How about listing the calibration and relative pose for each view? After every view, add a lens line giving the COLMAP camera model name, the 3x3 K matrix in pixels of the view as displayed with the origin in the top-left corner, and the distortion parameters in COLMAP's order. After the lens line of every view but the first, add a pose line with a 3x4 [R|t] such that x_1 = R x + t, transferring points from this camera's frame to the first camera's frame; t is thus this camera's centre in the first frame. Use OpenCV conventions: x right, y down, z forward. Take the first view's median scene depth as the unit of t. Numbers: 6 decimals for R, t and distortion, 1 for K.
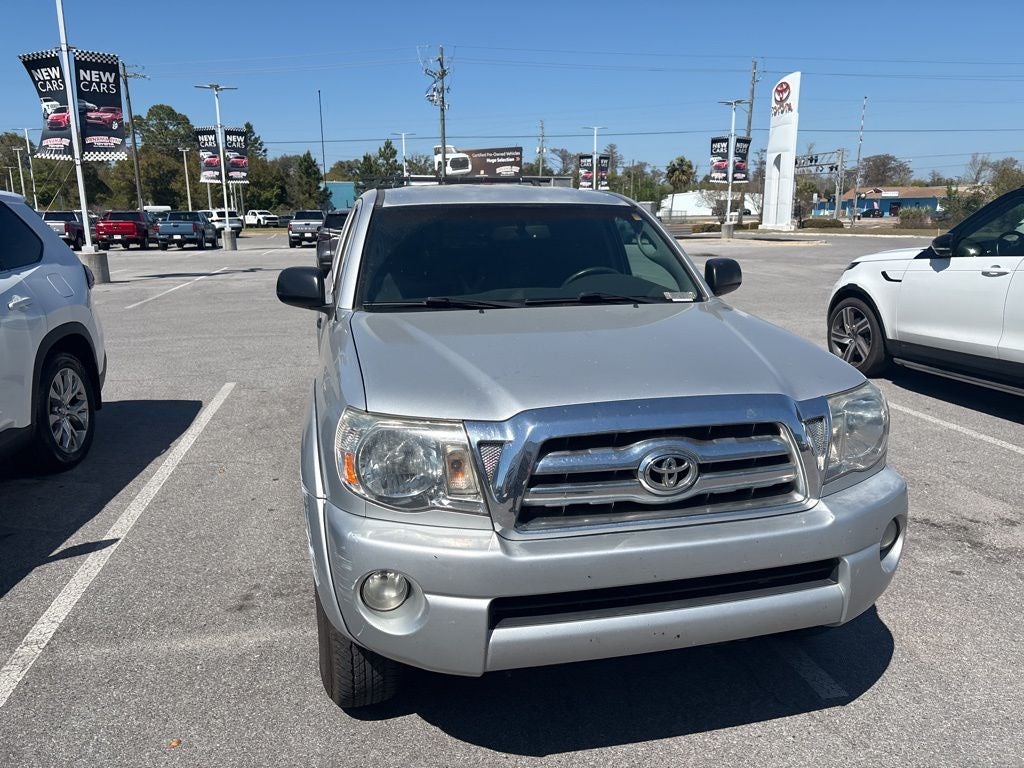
lens RADIAL K [[777.1, 0, 521.0], [0, 777.1, 381.4], [0, 0, 1]] dist [0.047907, -0.039059]
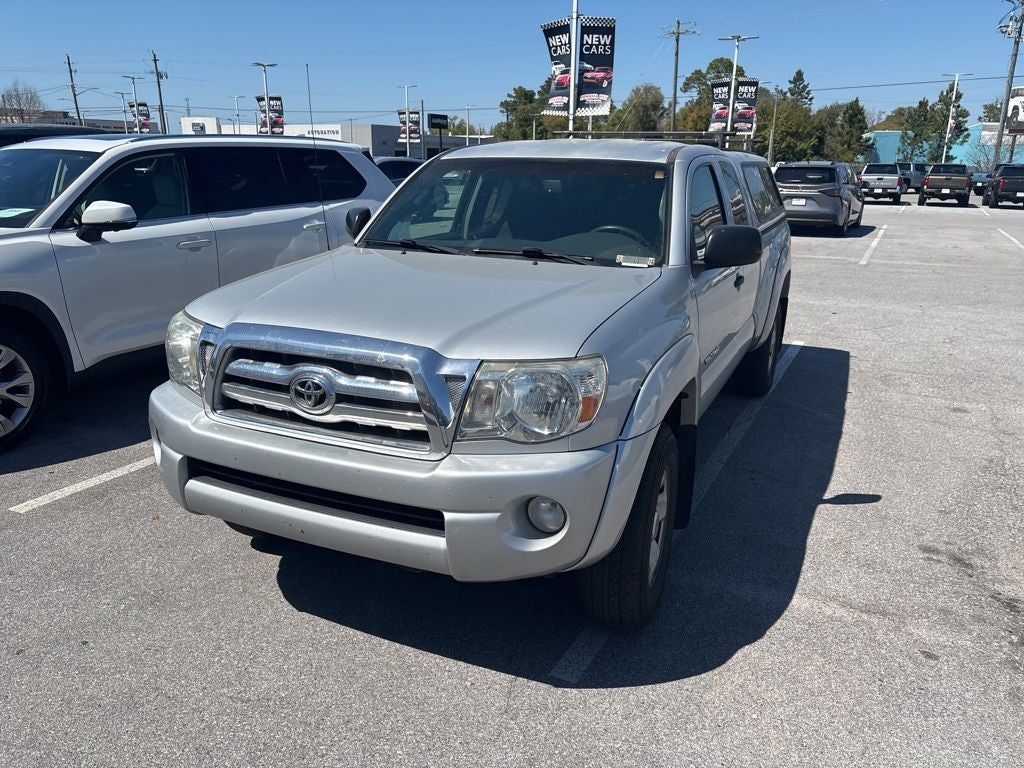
lens RADIAL K [[777.1, 0, 519.6], [0, 777.1, 386.6], [0, 0, 1]] dist [0.047907, -0.039059]
pose [[0.788011, 0.190036, -0.585598, 0.128659], [-0.152019, 0.981777, 0.114037, -0.008607], [0.596598, -0.000840, 0.802540, 0.028786]]
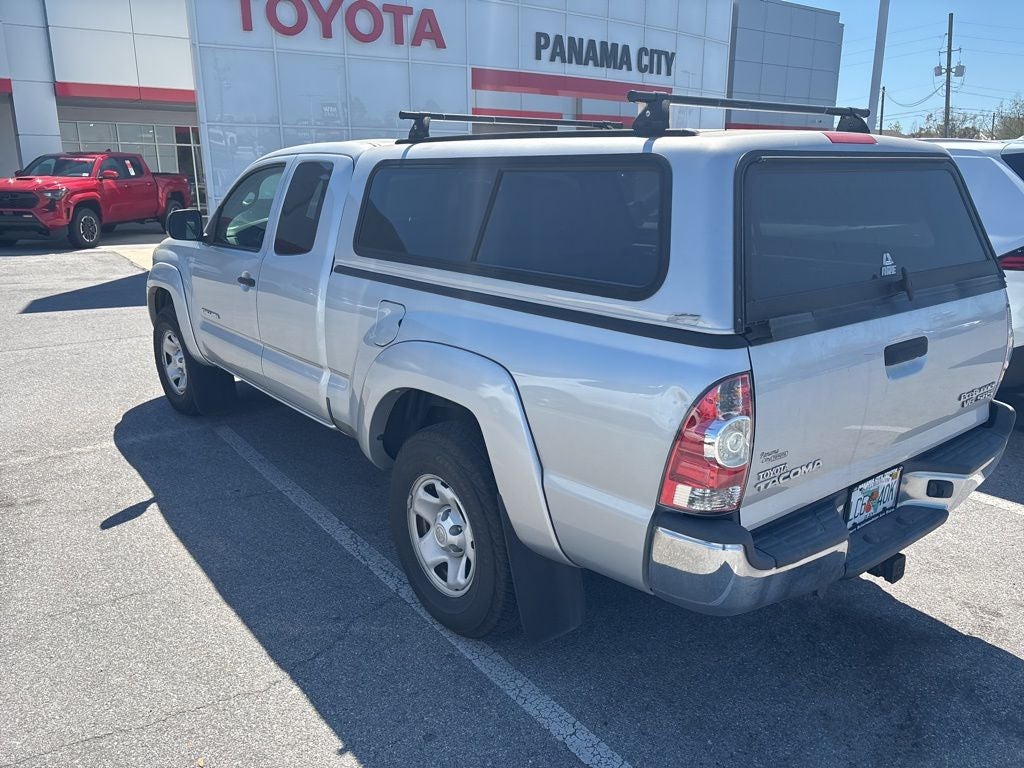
lens RADIAL K [[777.1, 0, 514.3], [0, 777.1, 376.4], [0, 0, 1]] dist [0.047907, -0.039059]
pose [[-0.910303, 0.110263, -0.398987, 0.063214], [-0.085695, 0.892791, 0.442245, -0.103057], [0.404975, 0.436768, -0.803261, 0.468687]]
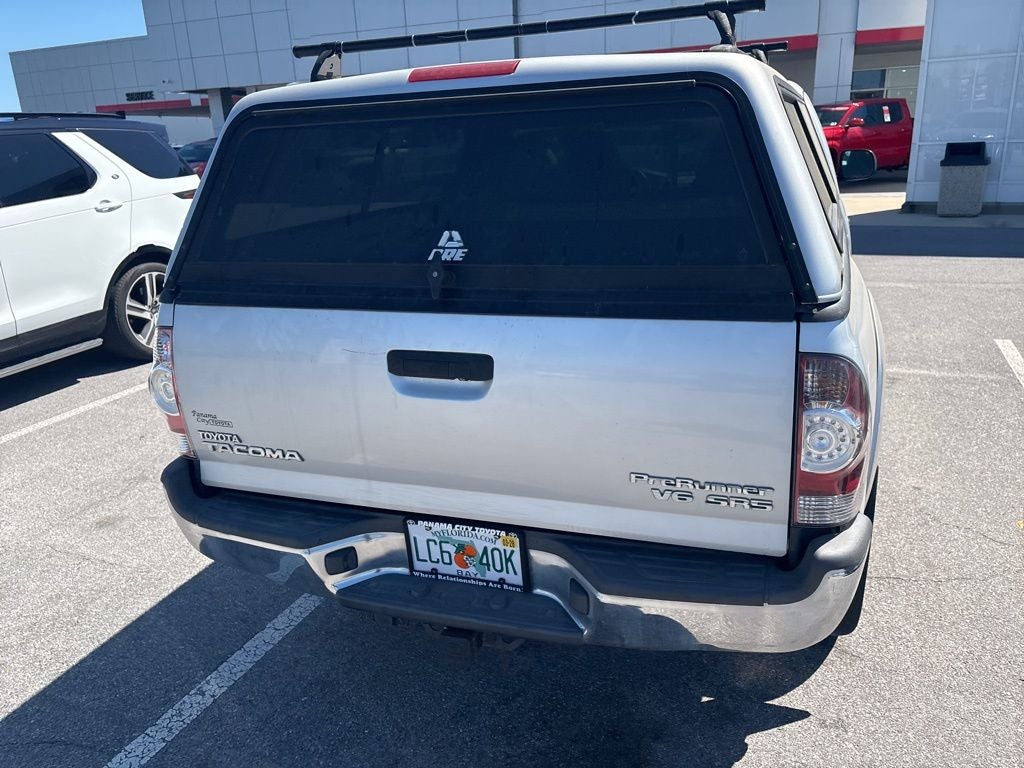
lens RADIAL K [[777.1, 0, 512.2], [0, 777.1, 393.0], [0, 0, 1]] dist [0.047907, -0.039059]
pose [[-0.829432, -0.130089, 0.543249, -0.105508], [0.171575, 0.866168, 0.469377, -0.095354], [-0.531606, 0.482524, -0.696108, 0.452403]]
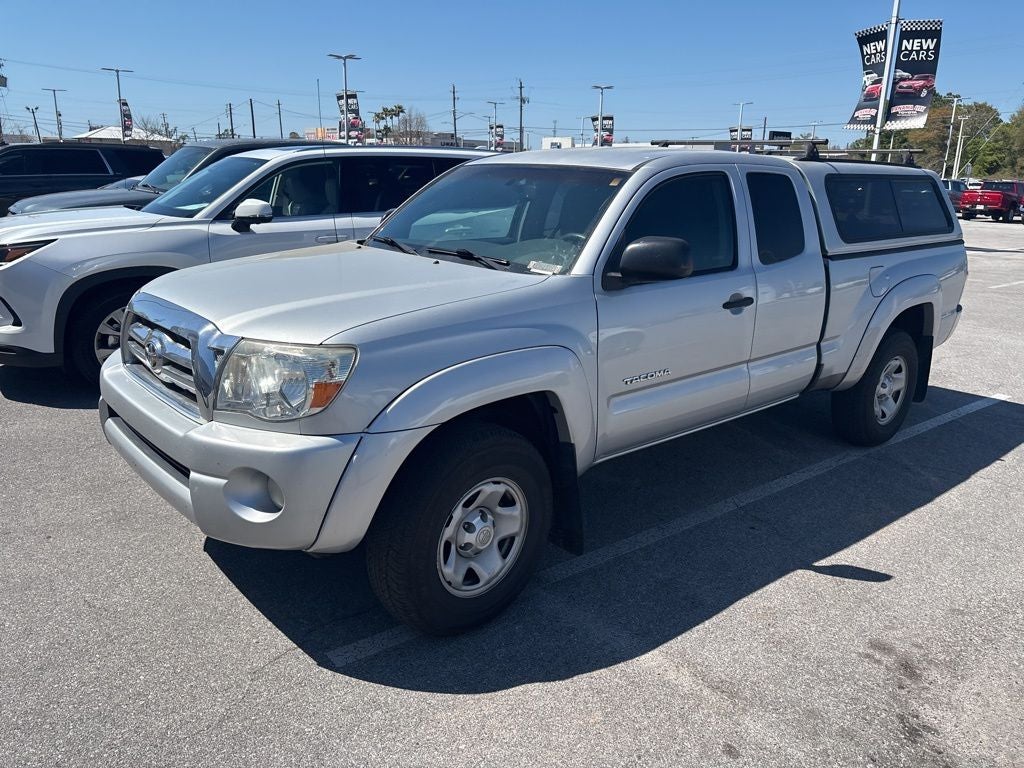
lens RADIAL K [[777.1, 0, 521.6], [0, 777.1, 374.6], [0, 0, 1]] dist [0.047907, -0.039059]
pose [[0.465523, 0.244872, -0.850486, 0.190743], [-0.220589, 0.962738, 0.156450, -0.023671], [0.857105, 0.114777, 0.502192, 0.100030]]
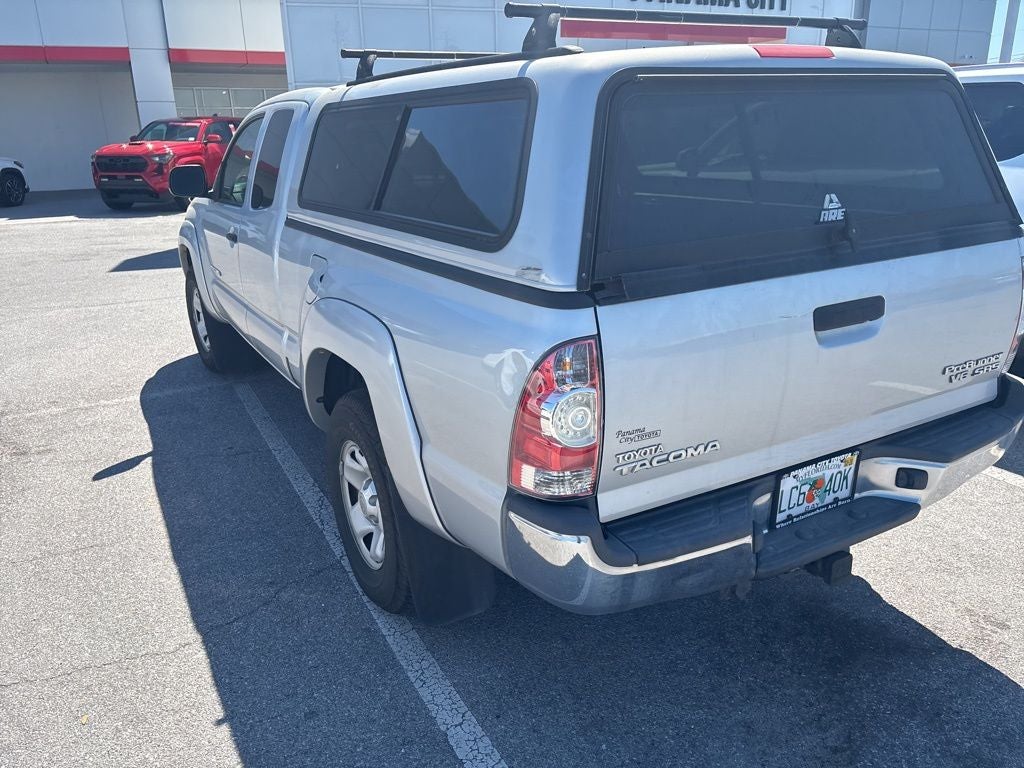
lens RADIAL K [[777.1, 0, 506.9], [0, 777.1, 388.7], [0, 0, 1]] dist [0.047907, -0.039059]
pose [[-0.963029, 0.113728, -0.244216, 0.024994], [-0.027406, 0.860462, 0.508777, -0.099475], [0.268001, 0.496660, -0.825533, 0.470026]]
